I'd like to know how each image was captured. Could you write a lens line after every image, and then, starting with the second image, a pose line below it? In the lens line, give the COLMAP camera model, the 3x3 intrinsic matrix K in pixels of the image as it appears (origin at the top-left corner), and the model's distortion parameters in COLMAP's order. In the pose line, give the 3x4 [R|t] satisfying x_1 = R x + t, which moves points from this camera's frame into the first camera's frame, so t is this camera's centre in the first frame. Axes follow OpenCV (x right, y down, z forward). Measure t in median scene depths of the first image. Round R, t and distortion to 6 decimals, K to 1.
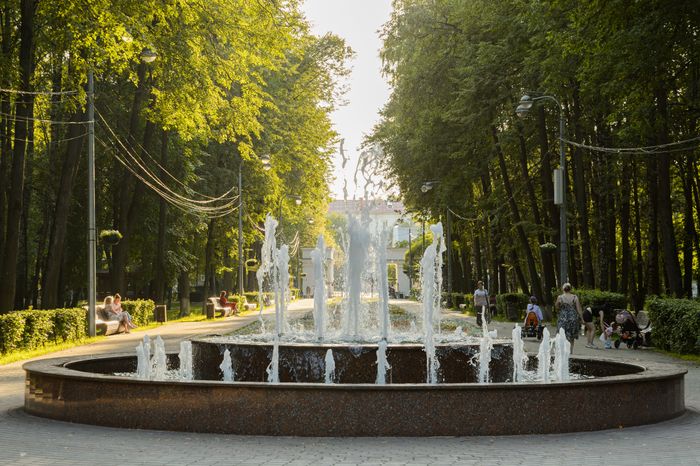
lens RADIAL K [[1397.9, 0, 350.0], [0, 1397.9, 233.0], [0, 0, 1]] dist [0.156993, -0.178920]
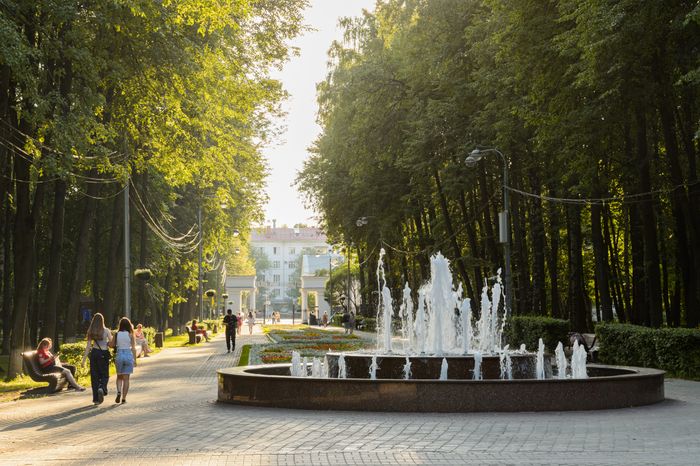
lens RADIAL K [[1388.9, 0, 350.0], [0, 1388.9, 233.0], [0, 0, 1]] dist [0.108731, 0.276692]
pose [[0.997437, -0.002449, 0.071507, -0.051482], [0.003818, 0.999812, -0.019017, -0.006015], [-0.071447, 0.019241, 0.997259, -0.118302]]
